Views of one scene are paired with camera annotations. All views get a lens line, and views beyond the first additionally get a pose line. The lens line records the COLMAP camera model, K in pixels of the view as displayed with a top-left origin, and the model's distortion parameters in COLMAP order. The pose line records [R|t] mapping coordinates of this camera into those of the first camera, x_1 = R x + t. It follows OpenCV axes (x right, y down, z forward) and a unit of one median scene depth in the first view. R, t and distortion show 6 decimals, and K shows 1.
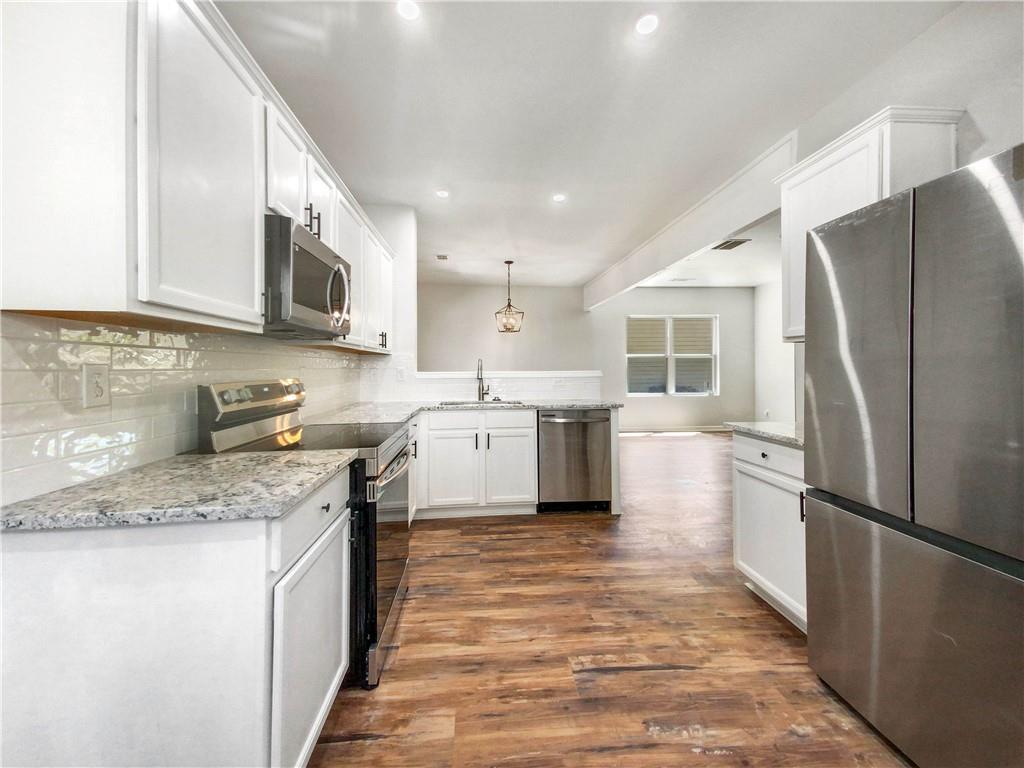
lens RADIAL K [[414.4, 0, 509.3], [0, 414.4, 370.2], [0, 0, 1]] dist [0.000539, -0.000027]
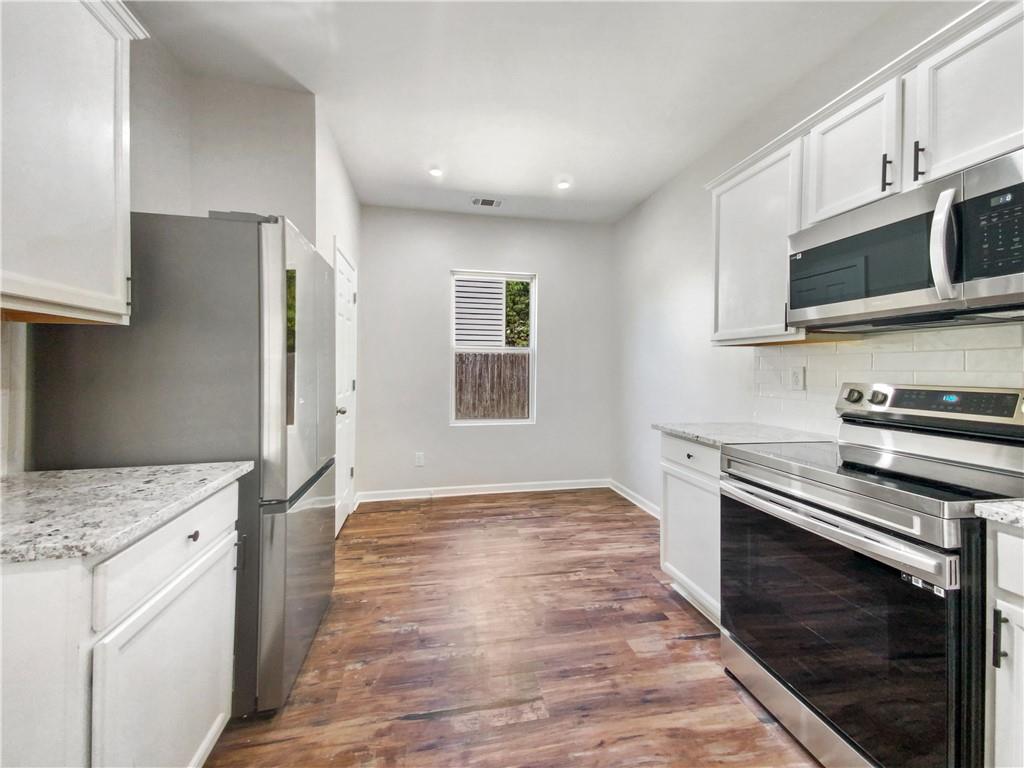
lens RADIAL K [[413.9, 0, 507.5], [0, 413.9, 365.3], [0, 0, 1]] dist [0.034014, -0.000134]
pose [[-0.993752, 0.002536, -0.111585, 0.299248], [0.002479, 0.999997, 0.000650, -0.015719], [0.111586, 0.000369, -0.993755, 1.723639]]
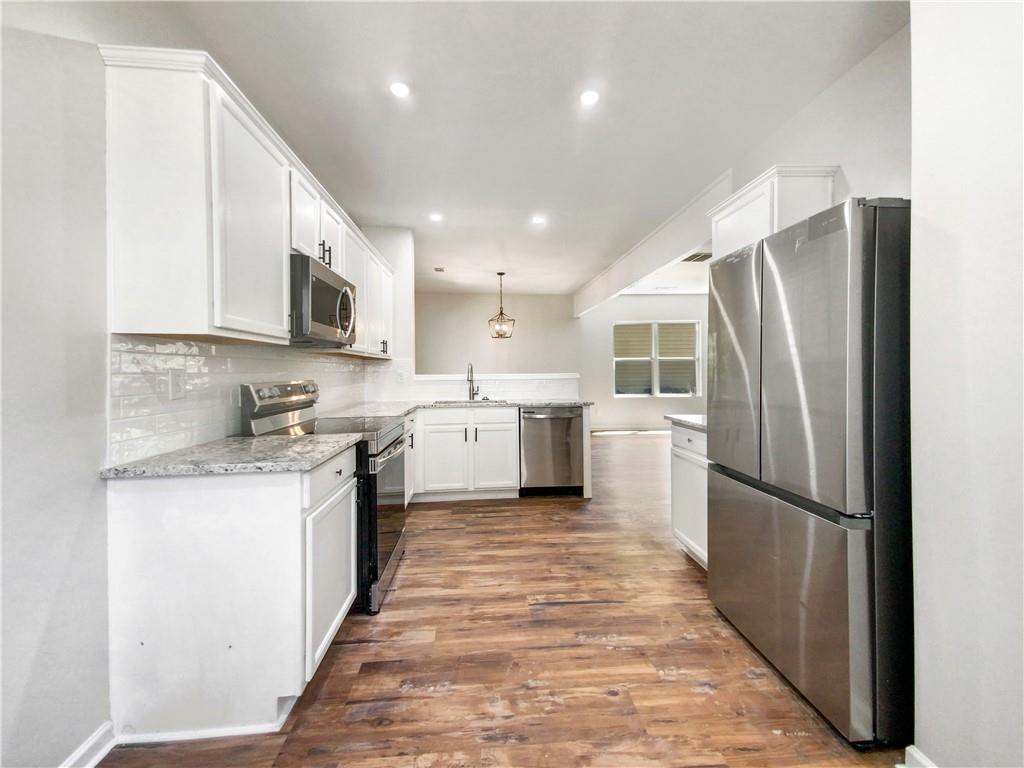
lens RADIAL K [[410.4, 0, 510.6], [0, 410.4, 376.7], [0, 0, 1]] dist [-0.000368, -0.006037]
pose [[0.999977, -0.003909, -0.005473, 0.094955], [0.003954, 0.999958, 0.008317, 0.002765], [0.005440, -0.008338, 0.999950, -0.248511]]
